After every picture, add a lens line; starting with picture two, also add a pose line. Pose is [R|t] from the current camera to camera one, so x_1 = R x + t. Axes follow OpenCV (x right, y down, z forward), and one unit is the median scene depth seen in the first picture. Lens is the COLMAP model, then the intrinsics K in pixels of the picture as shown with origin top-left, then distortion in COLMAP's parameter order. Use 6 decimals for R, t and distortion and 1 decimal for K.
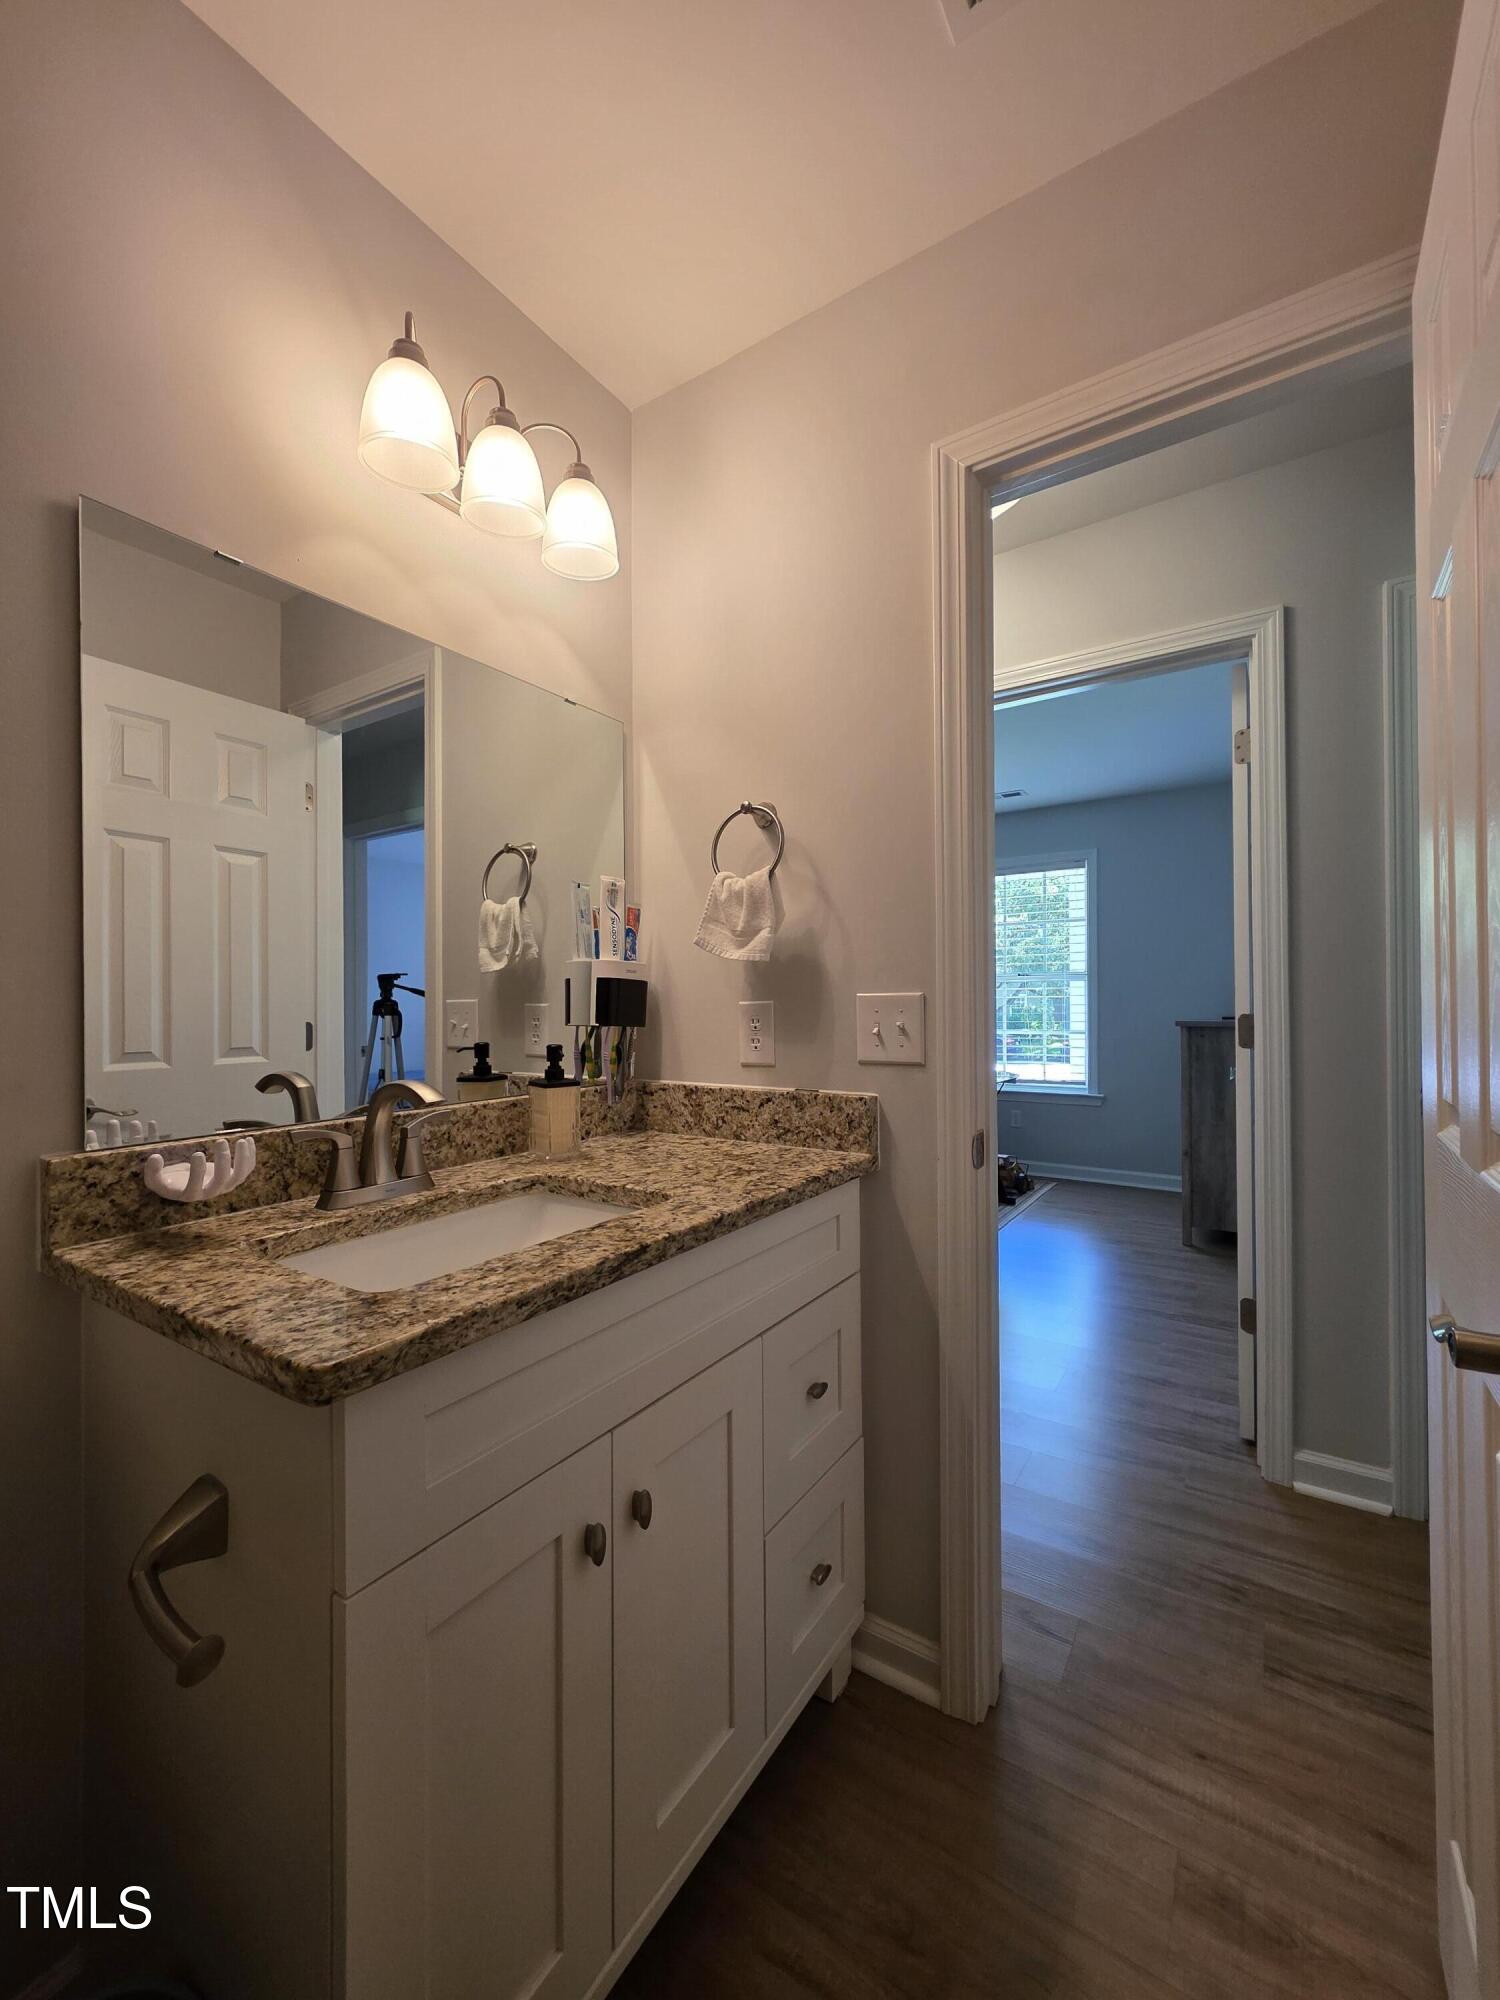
lens RADIAL K [[790.5, 0, 750.1], [0, 790.5, 1002.4], [0, 0, 1]] dist [0.001657, -0.000023]
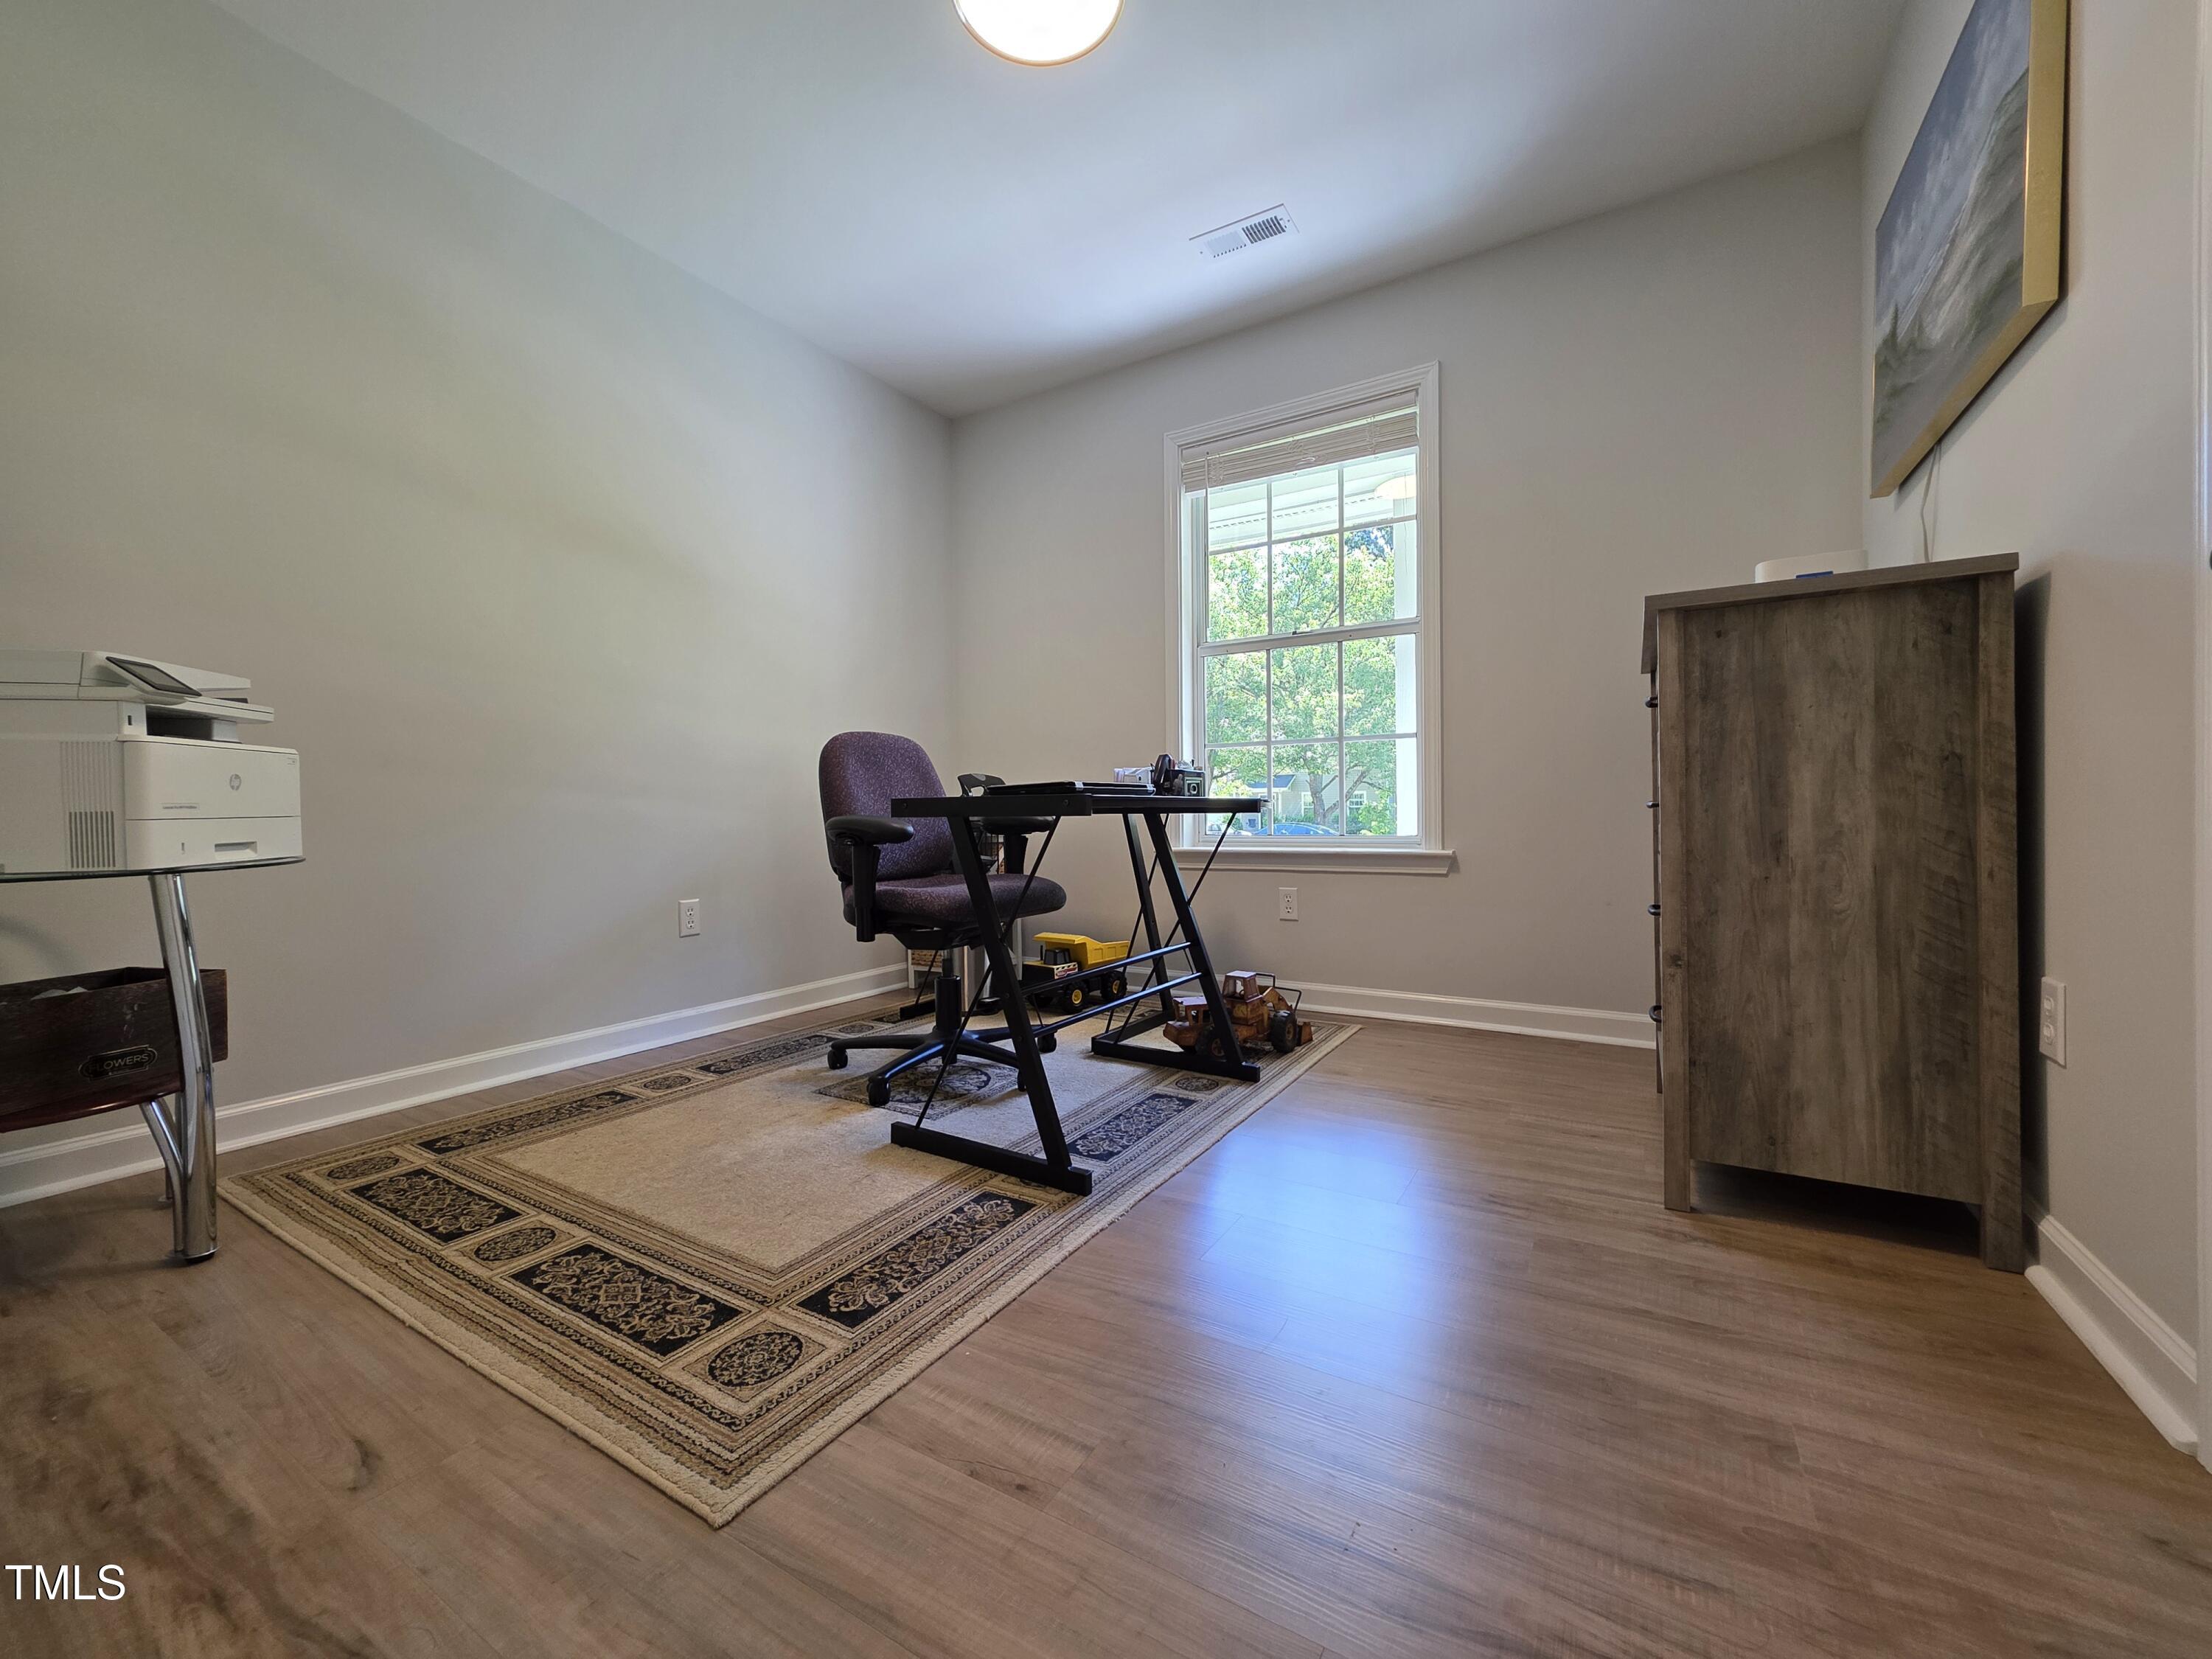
lens RADIAL K [[874.3, 0, 1104.6], [0, 874.3, 823.7], [0, 0, 1]] dist [0.001657, -0.000023]
pose [[0.998410, -0.000999, 0.056364, 0.259334], [0.000318, 0.999927, 0.012075, 0.120476], [-0.056372, -0.012038, 0.998337, 0.598275]]
